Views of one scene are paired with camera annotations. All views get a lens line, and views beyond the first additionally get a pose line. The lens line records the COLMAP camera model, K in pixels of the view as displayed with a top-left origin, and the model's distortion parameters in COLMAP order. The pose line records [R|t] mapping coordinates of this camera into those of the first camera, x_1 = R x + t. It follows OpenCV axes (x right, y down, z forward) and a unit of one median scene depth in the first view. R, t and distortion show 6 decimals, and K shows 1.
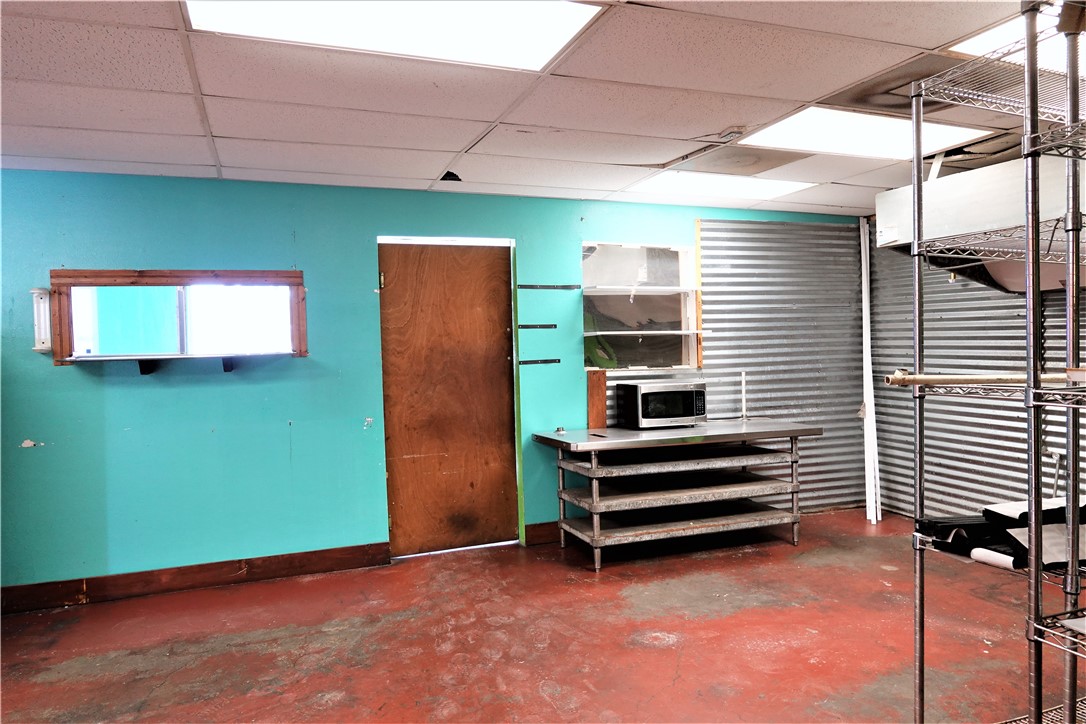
lens RADIAL K [[723.6, 0, 542.6], [0, 723.6, 357.6], [0, 0, 1]] dist [-0.003612, 0.004842]
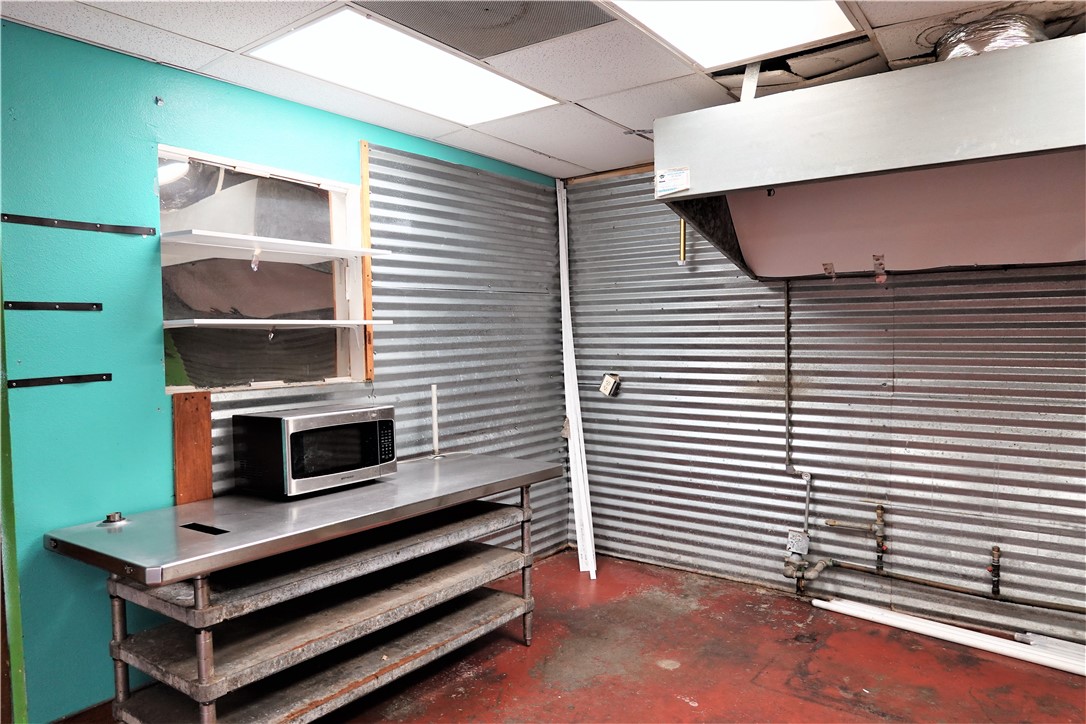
lens RADIAL K [[723.6, 0, 542.6], [0, 723.6, 357.6], [0, 0, 1]] dist [-0.003612, 0.004842]
pose [[0.840935, -0.012382, 0.540994, 0.004730], [0.011681, 0.999921, 0.004728, -0.007616], [-0.541010, 0.002344, 0.841013, 0.429235]]
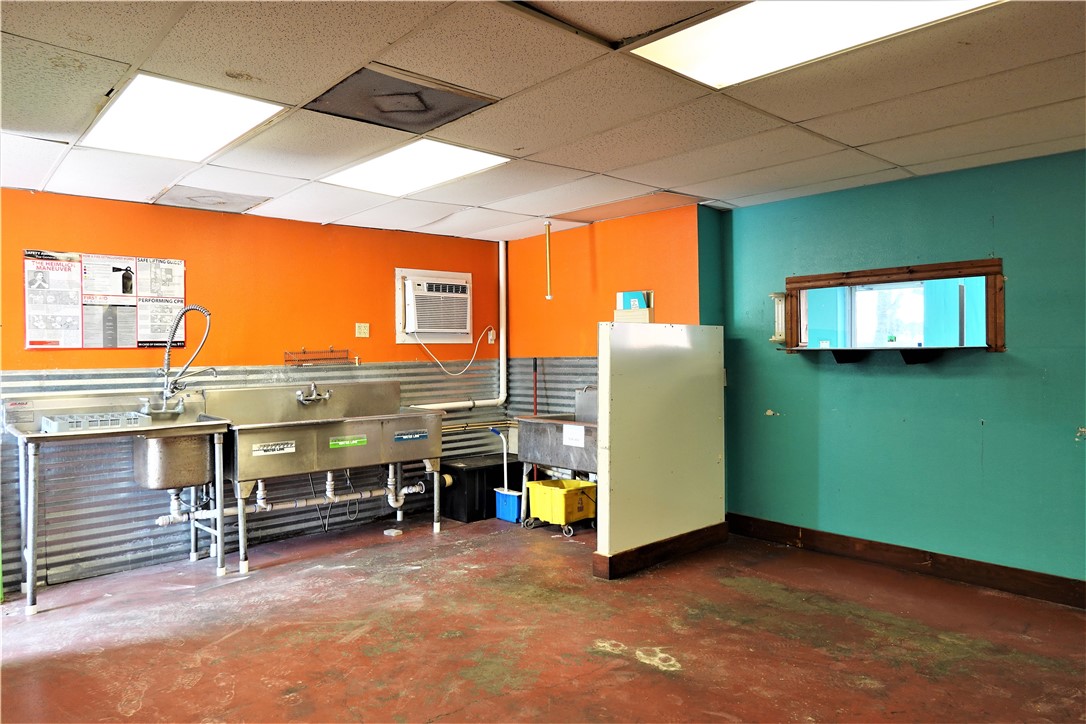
lens RADIAL K [[723.6, 0, 542.6], [0, 723.6, 357.6], [0, 0, 1]] dist [-0.003612, 0.004842]
pose [[0.363485, 0.032142, -0.931046, 0.279559], [-0.026918, 0.999350, 0.023991, -0.000320], [0.931211, 0.016342, 0.364113, 0.114127]]
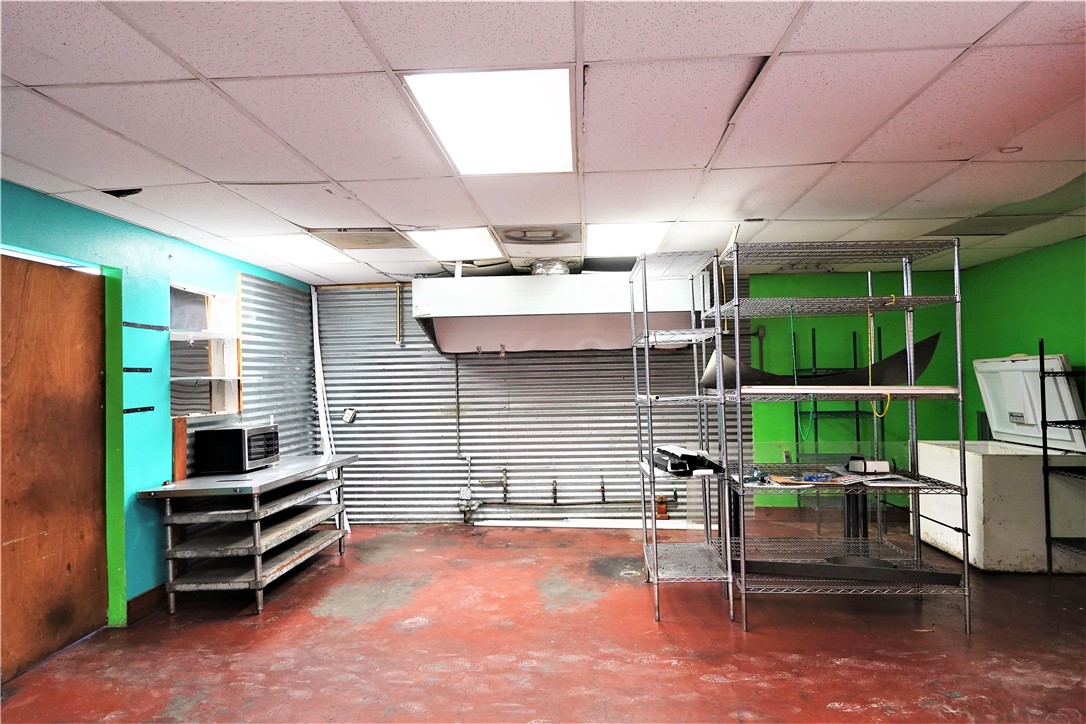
lens RADIAL K [[723.6, 0, 542.6], [0, 723.6, 357.6], [0, 0, 1]] dist [-0.003612, 0.004842]
pose [[0.408973, 0.034008, 0.911913, -0.614621], [0.037487, 0.997836, -0.054025, 0.008466], [-0.911776, 0.056279, 0.406813, 0.187553]]
